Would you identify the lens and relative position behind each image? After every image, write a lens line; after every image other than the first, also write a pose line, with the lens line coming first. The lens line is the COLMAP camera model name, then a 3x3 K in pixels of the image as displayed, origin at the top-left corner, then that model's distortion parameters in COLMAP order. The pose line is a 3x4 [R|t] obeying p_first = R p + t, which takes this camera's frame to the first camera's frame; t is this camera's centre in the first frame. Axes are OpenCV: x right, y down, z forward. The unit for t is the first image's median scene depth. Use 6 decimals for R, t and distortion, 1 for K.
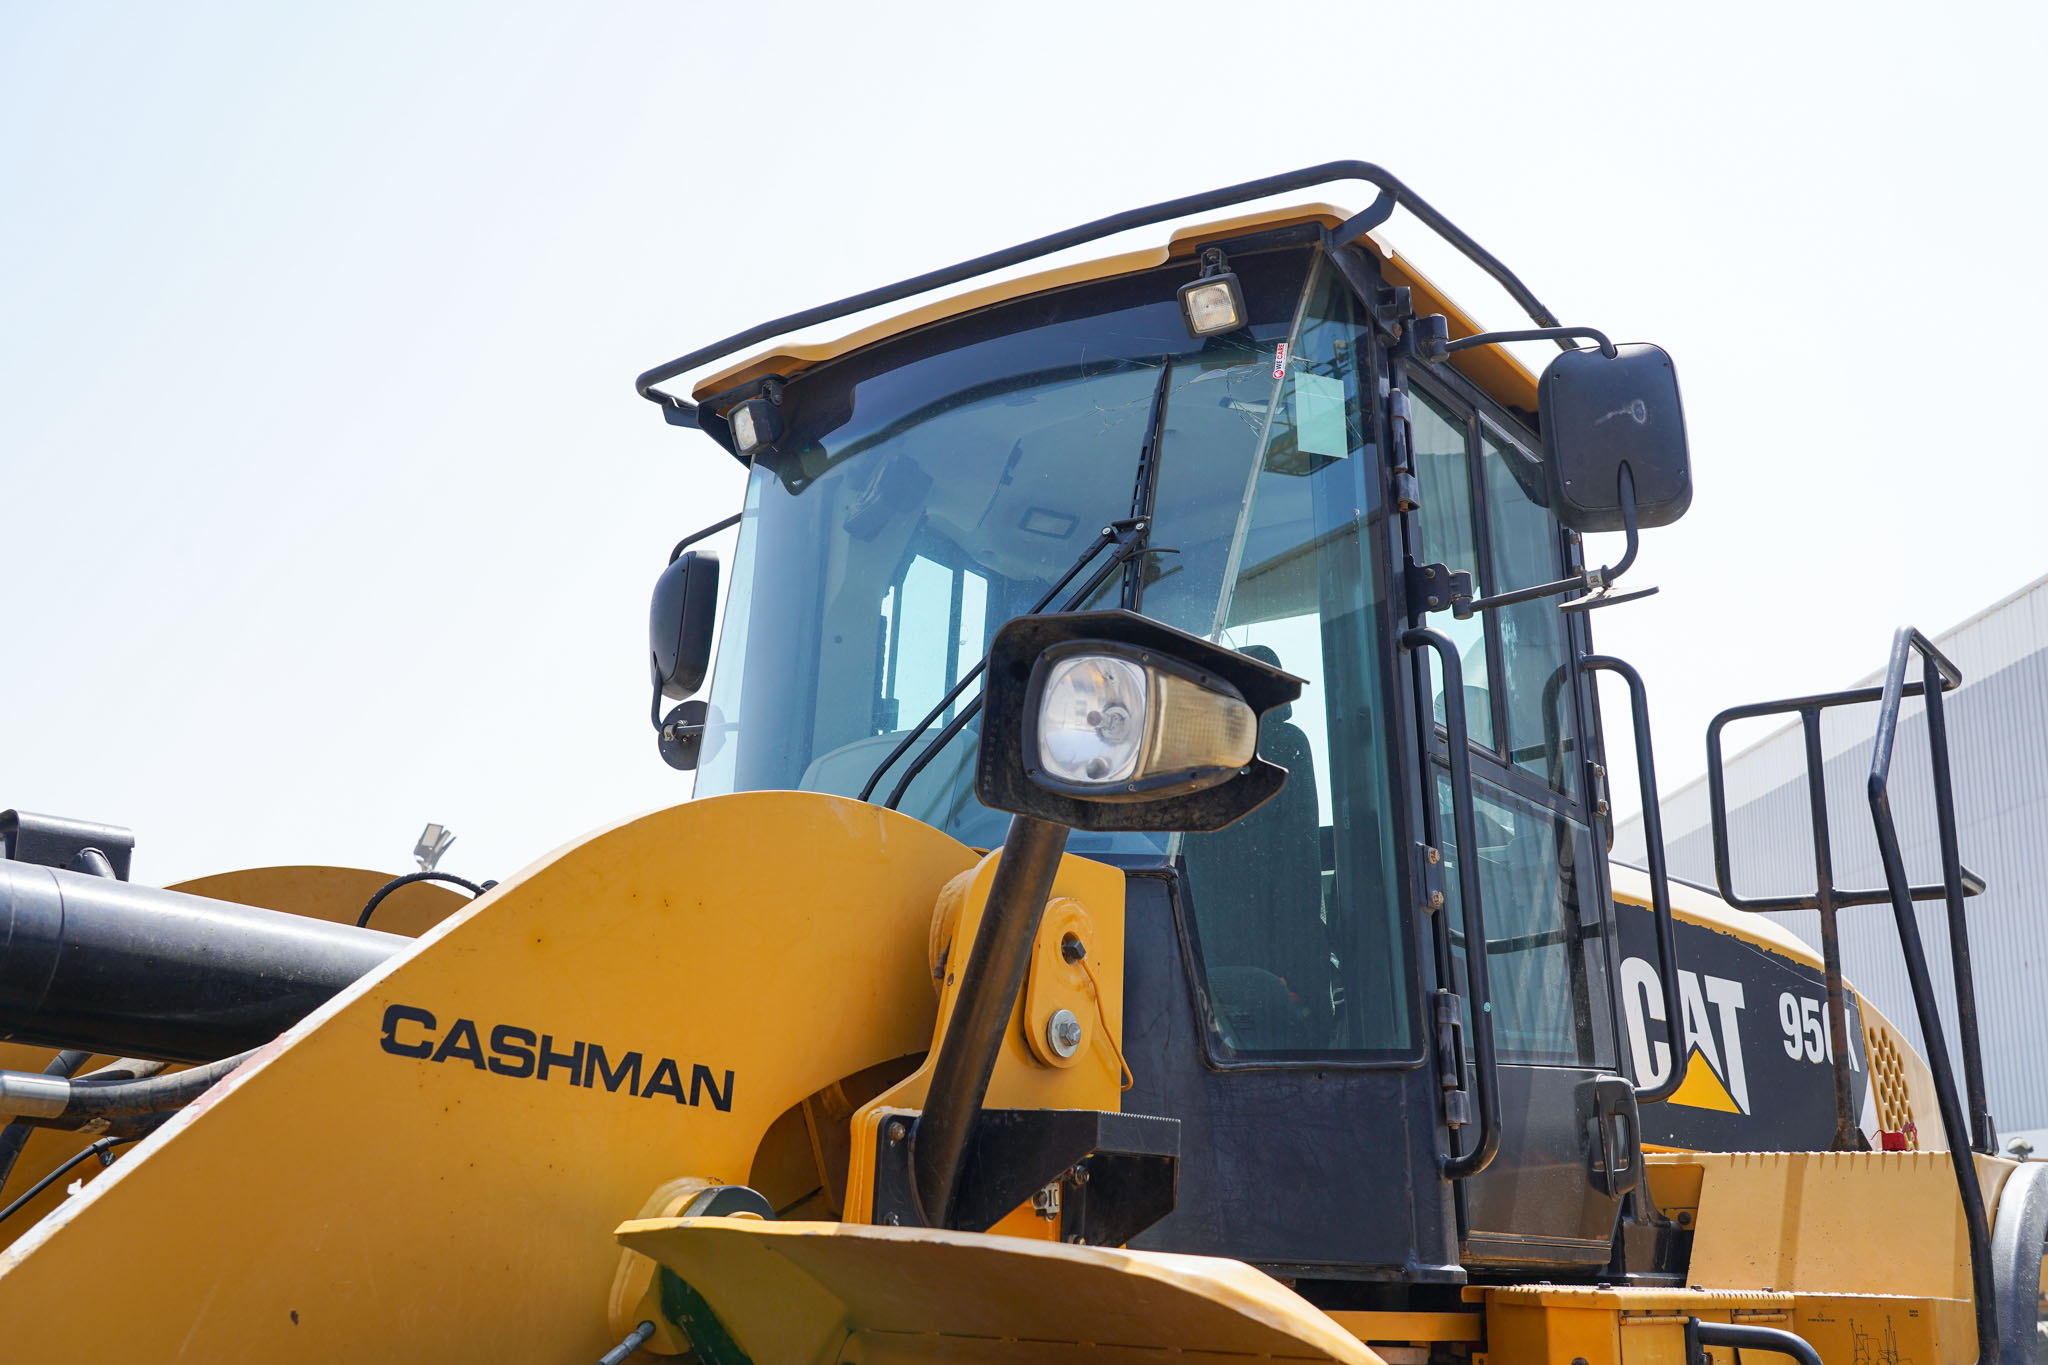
lens RADIAL K [[2094.4, 0, 990.0], [0, 2094.4, 633.0], [0, 0, 1]] dist [0.011205, 0.000000]
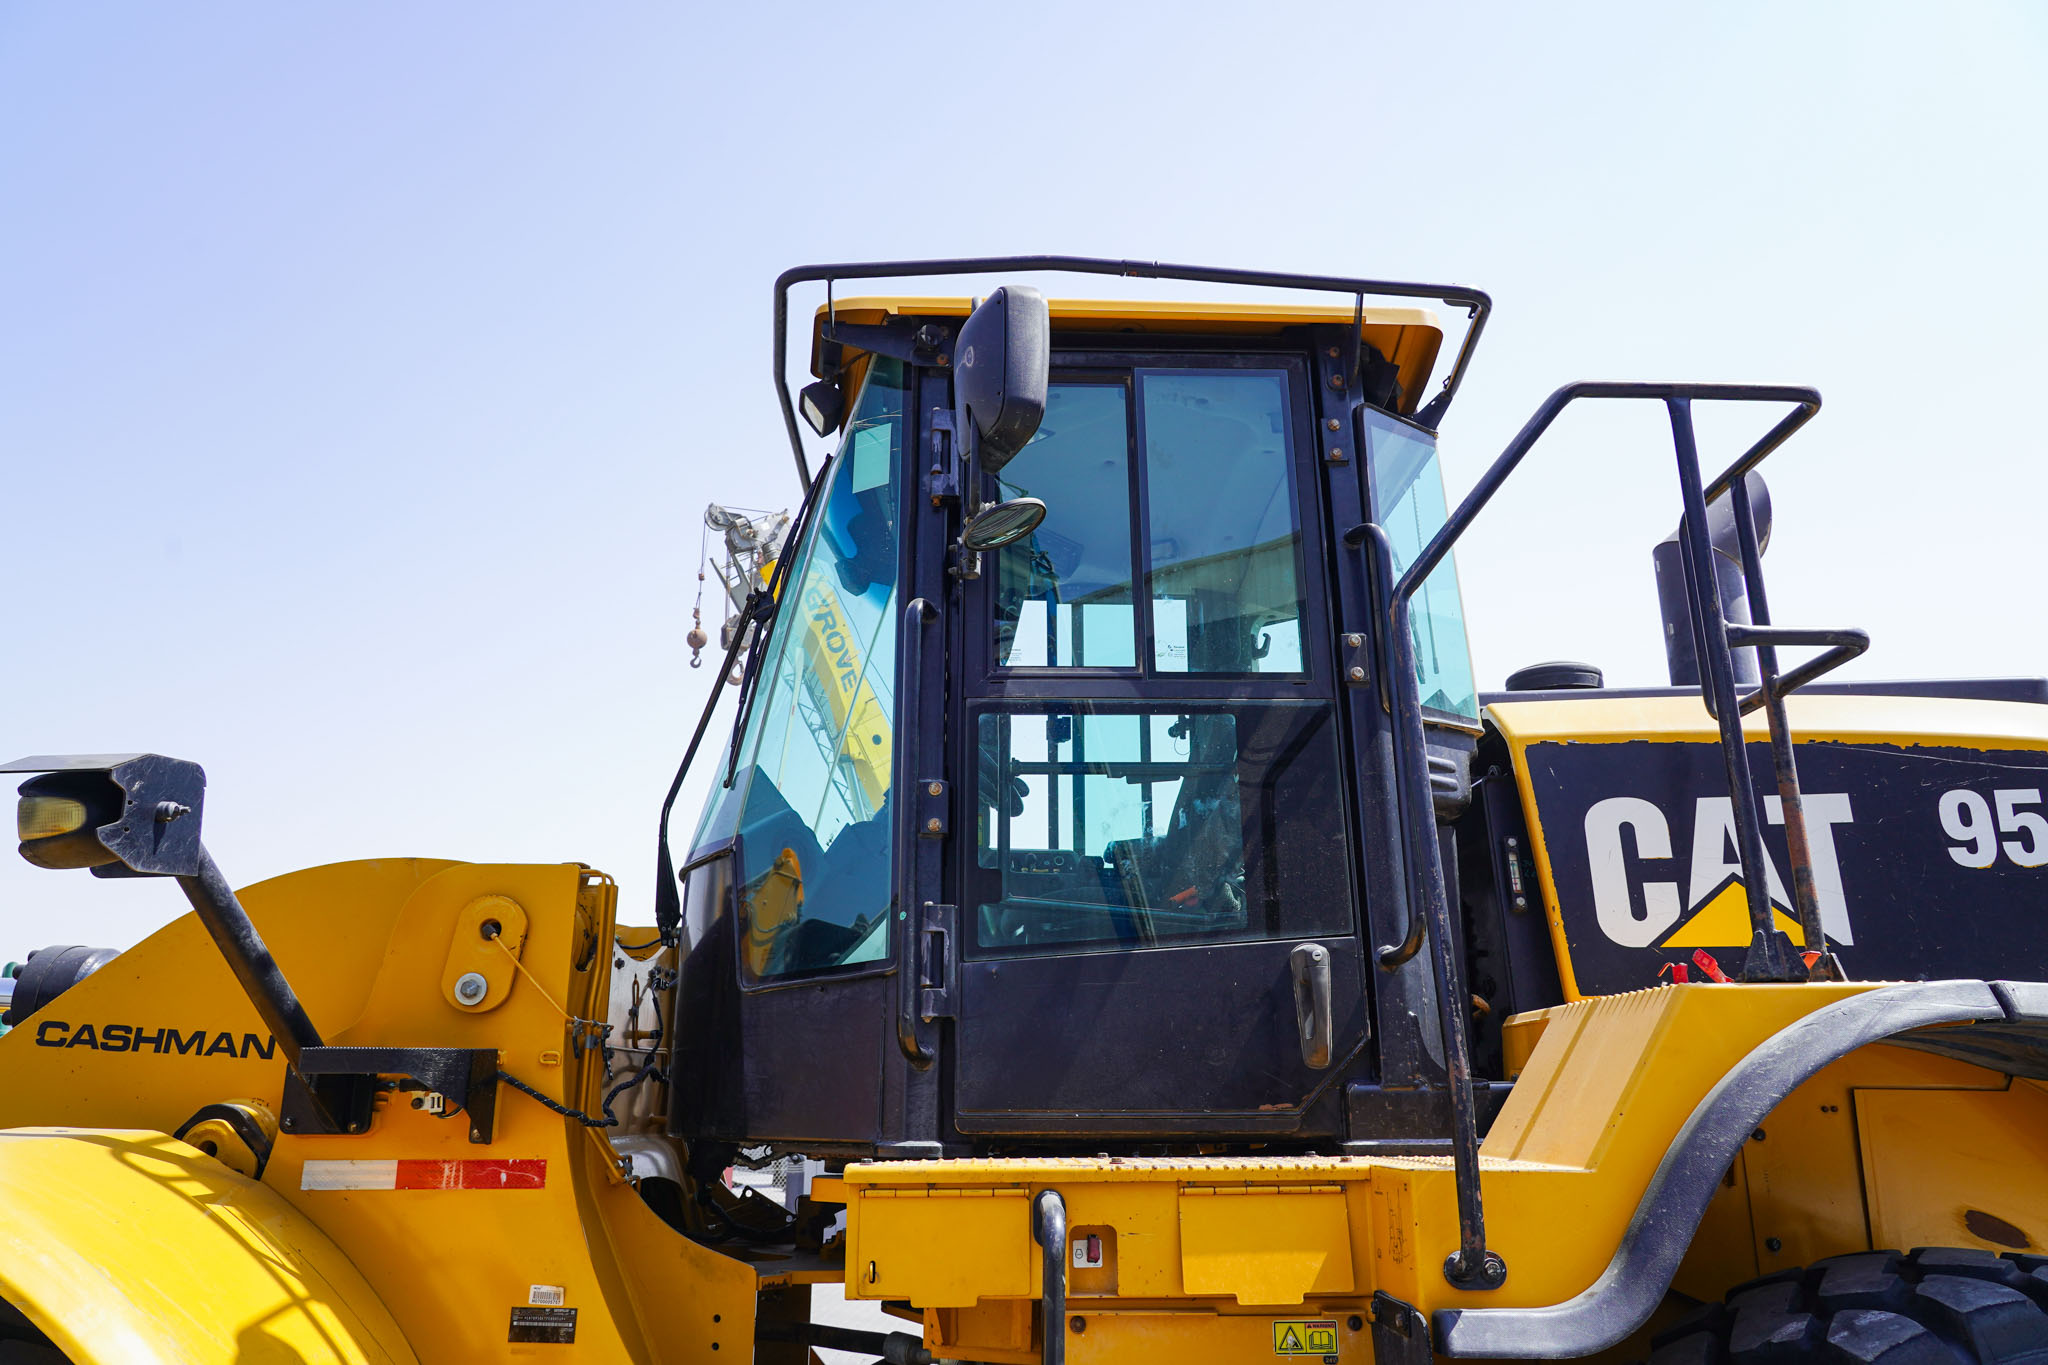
lens RADIAL K [[1387.0, 0, 1017.8], [0, 1387.0, 674.7], [0, 0, 1]] dist [-0.026573, 0.015132]
pose [[0.612564, -0.258461, -0.746970, 0.896657], [0.243368, 0.960790, -0.132868, 0.171170], [0.752022, -0.100398, 0.651446, 0.577302]]
